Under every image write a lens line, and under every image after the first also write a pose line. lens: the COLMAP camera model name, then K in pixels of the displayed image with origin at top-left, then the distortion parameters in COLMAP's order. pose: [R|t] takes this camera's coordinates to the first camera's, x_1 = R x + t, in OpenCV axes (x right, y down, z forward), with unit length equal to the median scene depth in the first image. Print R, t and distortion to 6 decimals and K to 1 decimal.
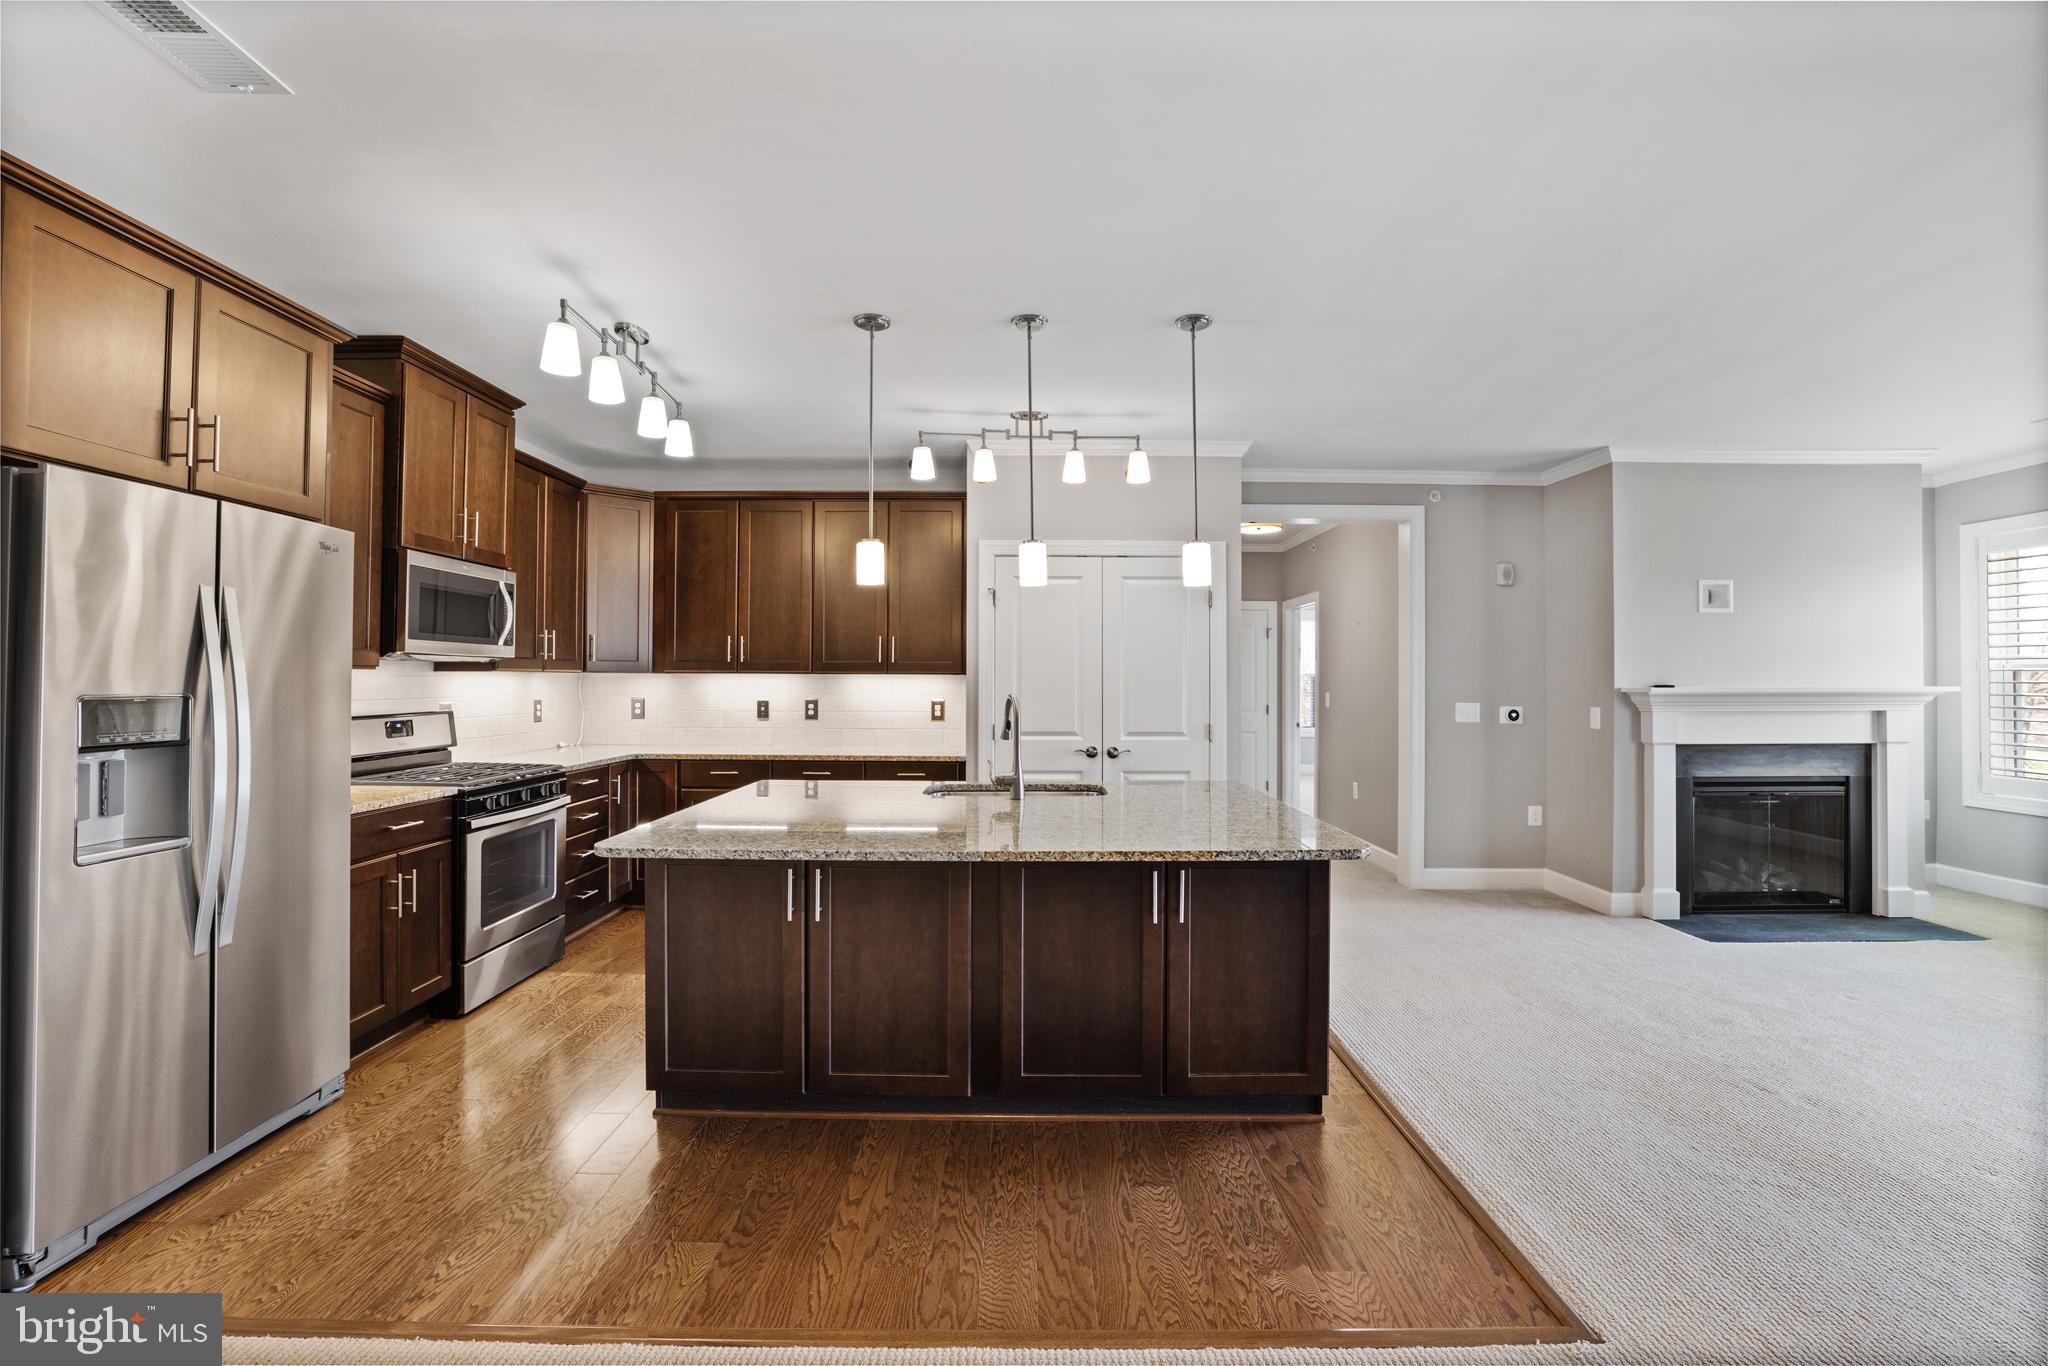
lens RADIAL K [[882.8, 0, 1024.8], [0, 882.8, 675.9], [0, 0, 1]] dist [-0.056247, 0.021045]
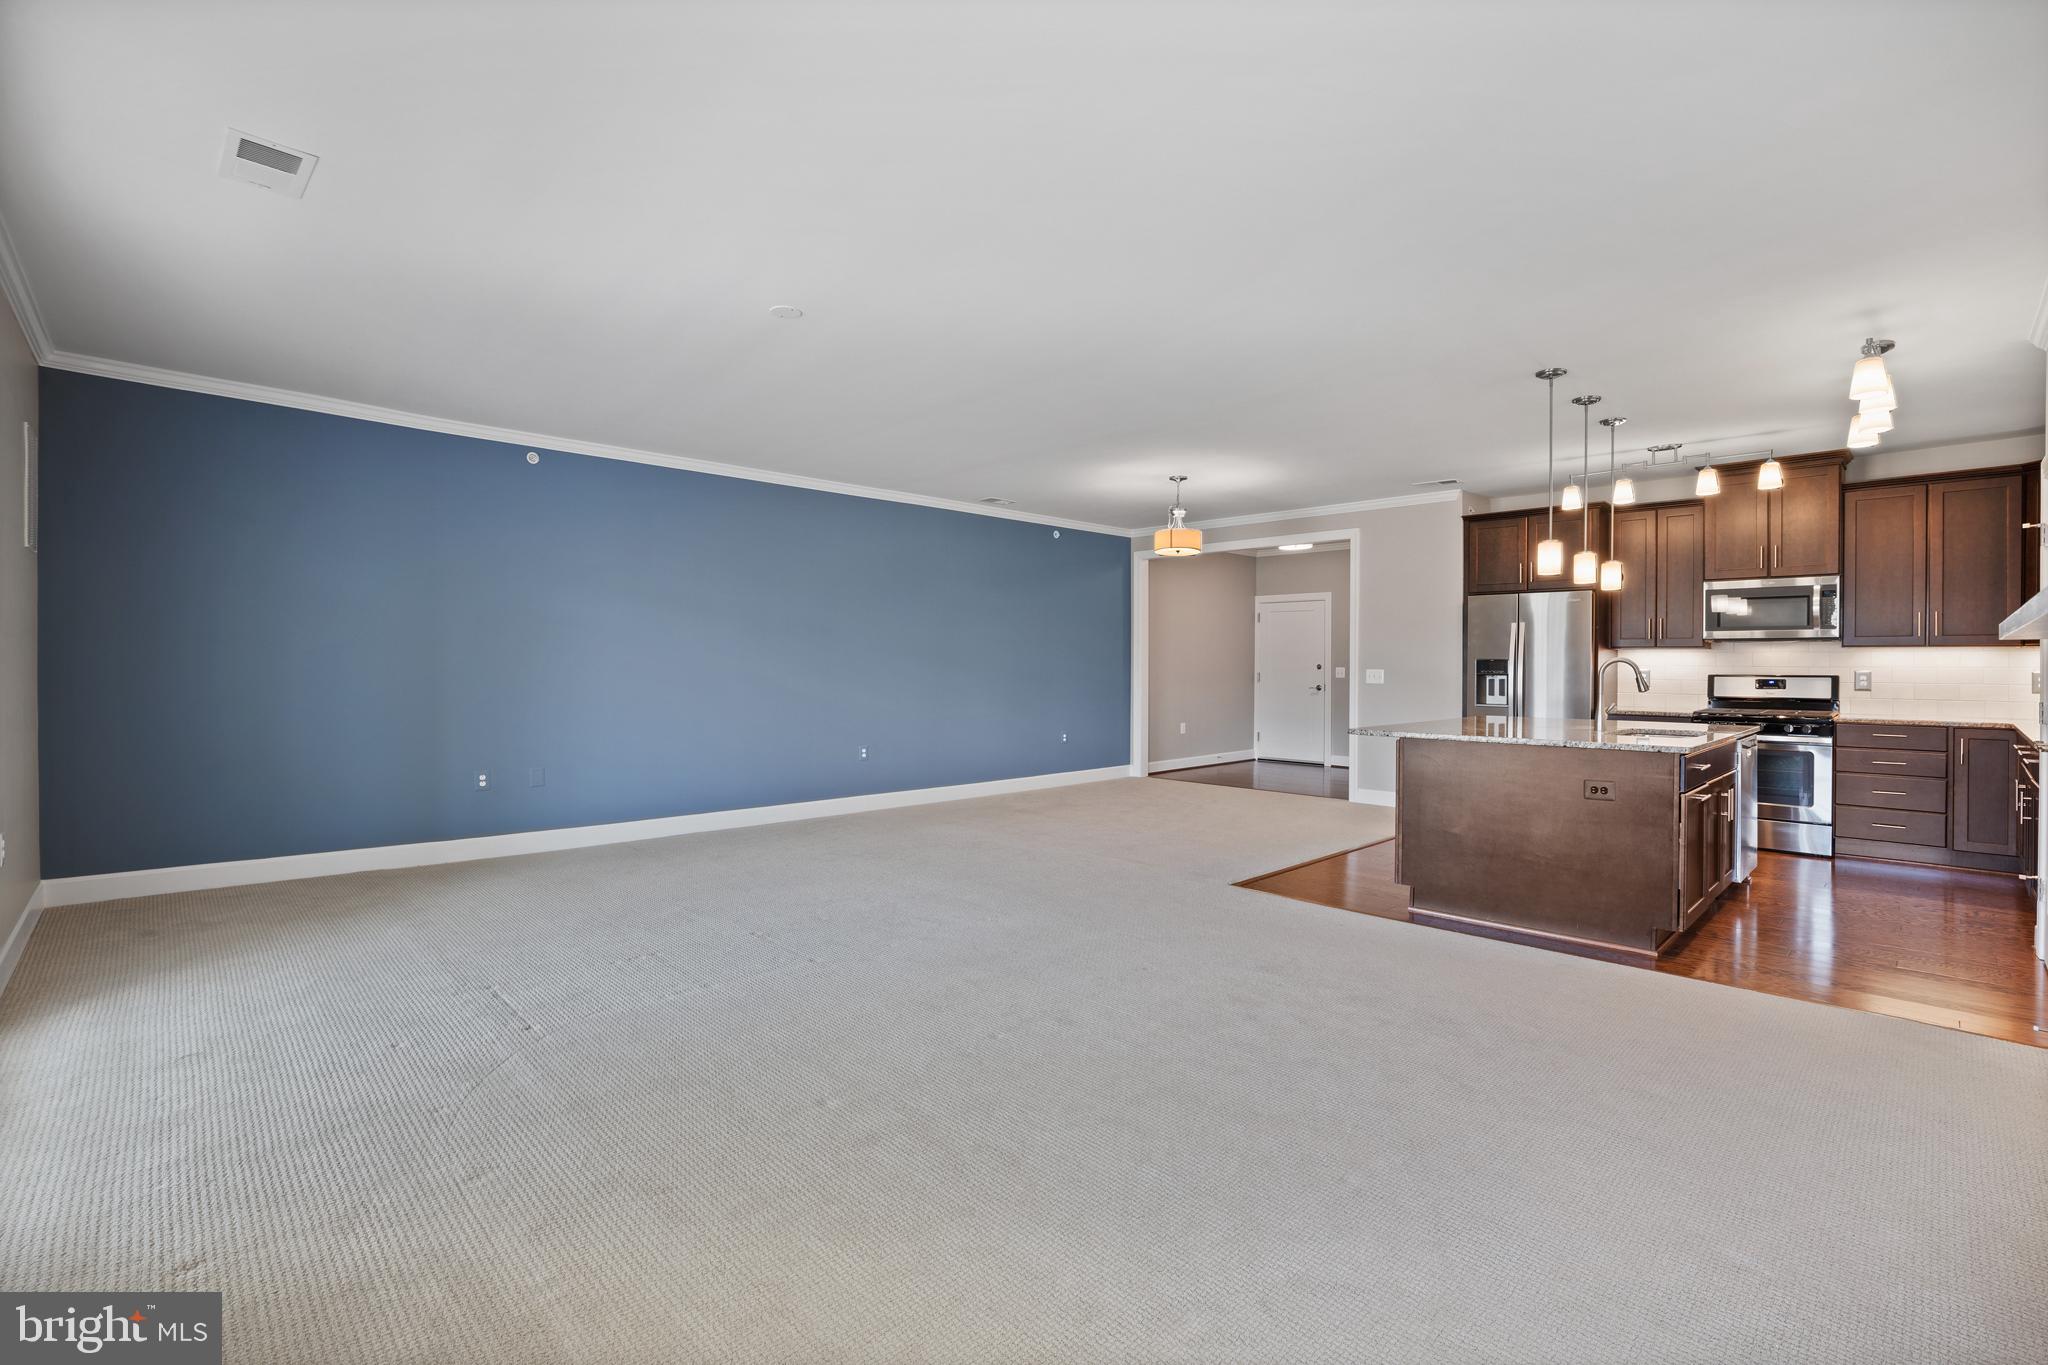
lens RADIAL K [[887.8, 0, 1024.5], [0, 887.8, 662.5], [0, 0, 1]] dist [-0.059215, 0.019472]
pose [[-0.718743, -0.007248, -0.695238, 1.098810], [-0.003524, 0.999971, -0.006782, 0.028245], [0.695267, -0.002424, -0.718747, 0.914459]]
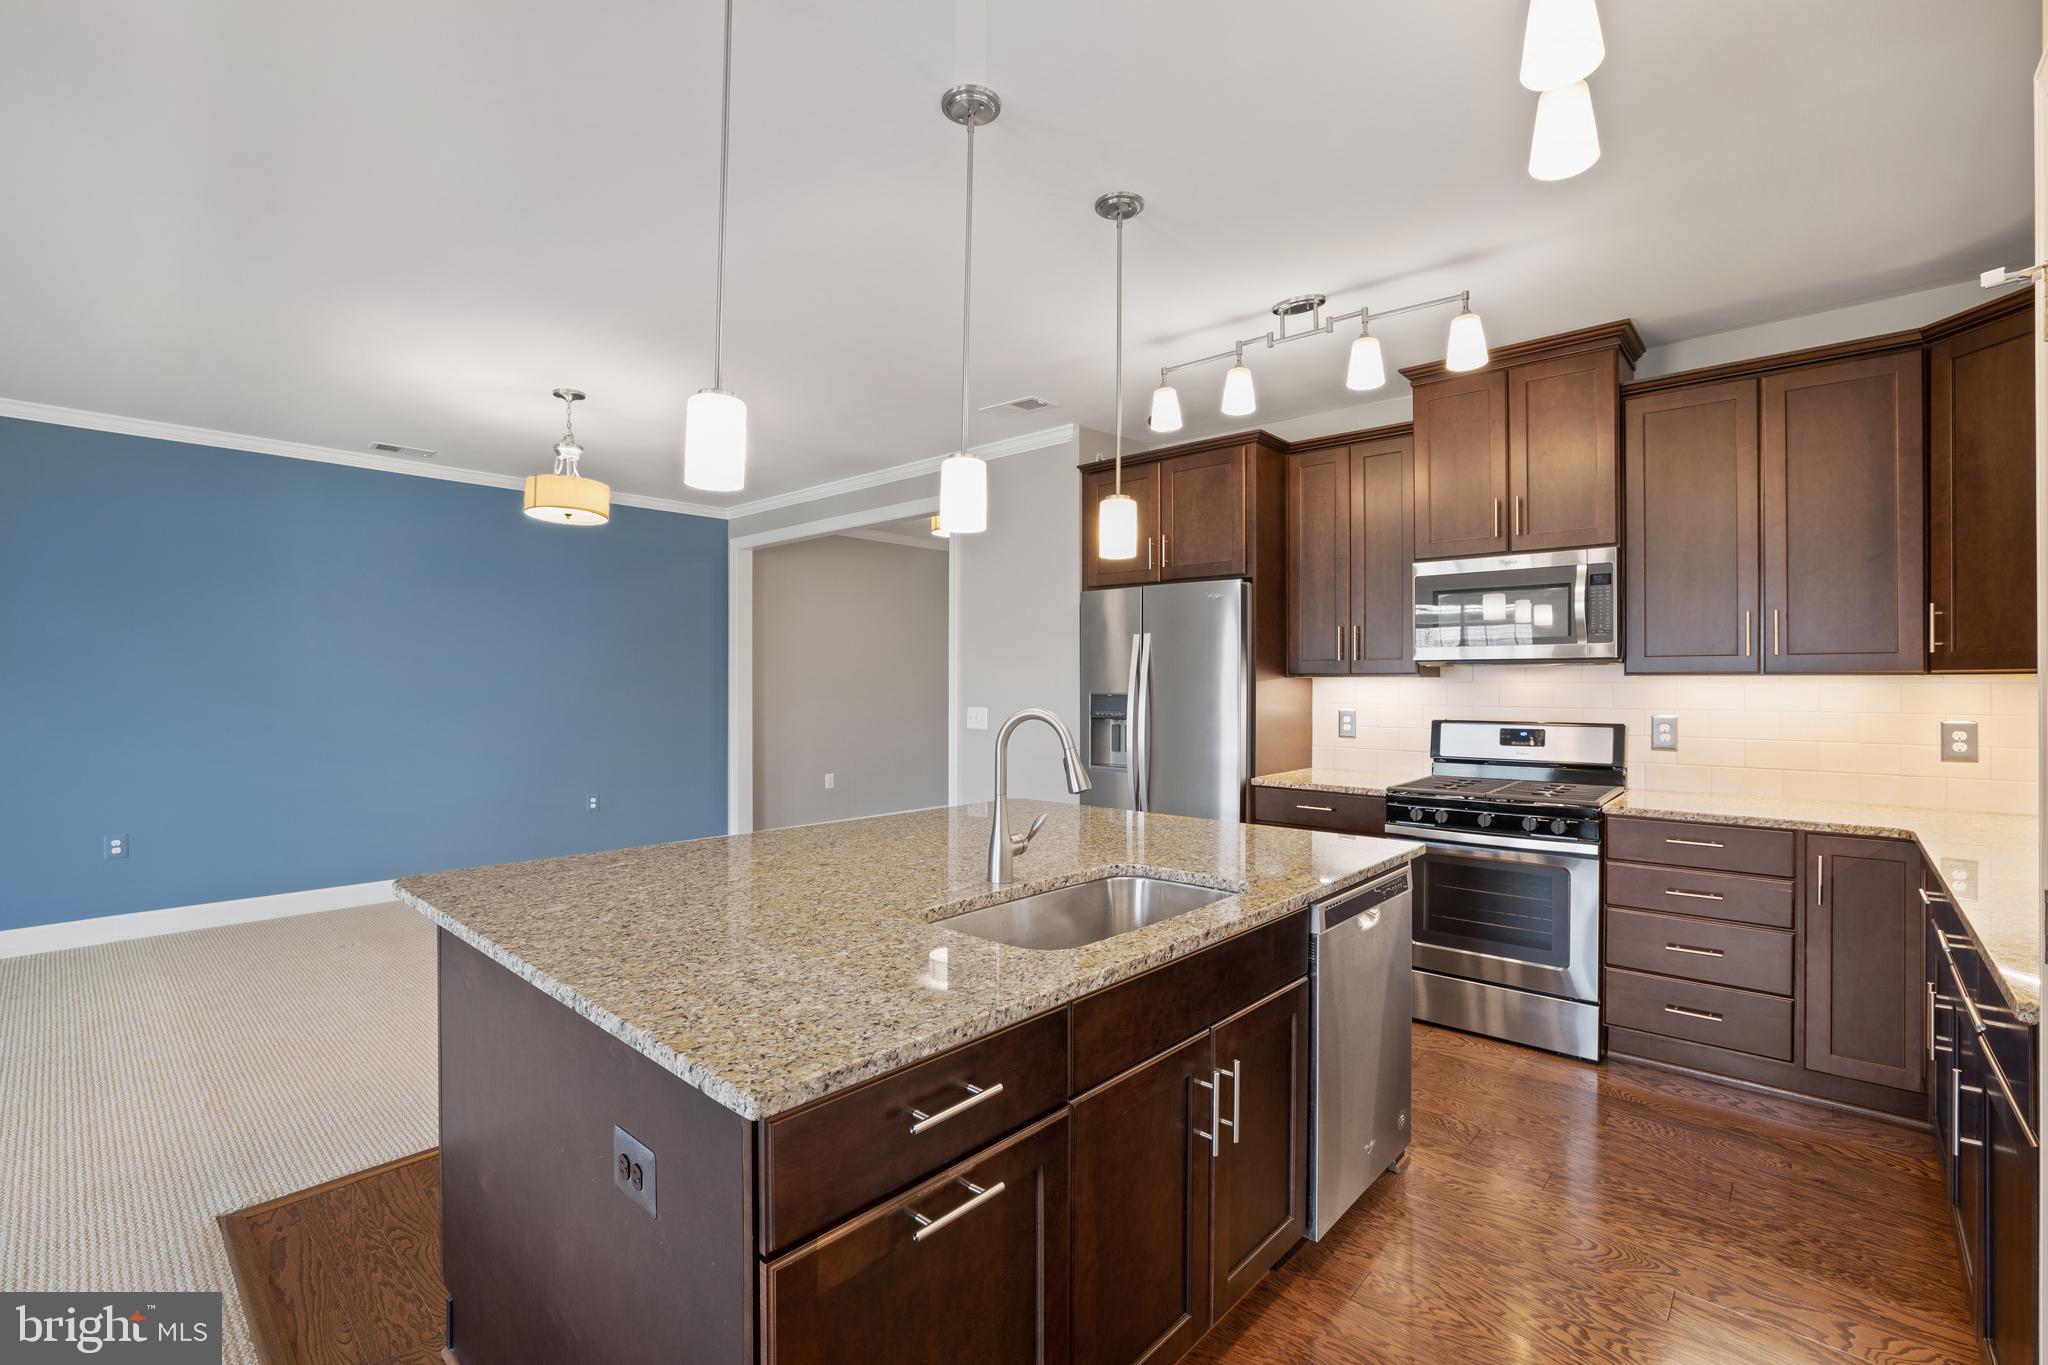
lens RADIAL K [[882.8, 0, 1024.8], [0, 882.8, 675.4], [0, 0, 1]] dist [-0.056247, 0.021045]
pose [[-0.666377, -0.011121, -0.745532, 0.280886], [-0.000652, 0.999897, -0.014332, 0.005288], [0.745615, -0.009065, -0.666316, 0.950593]]
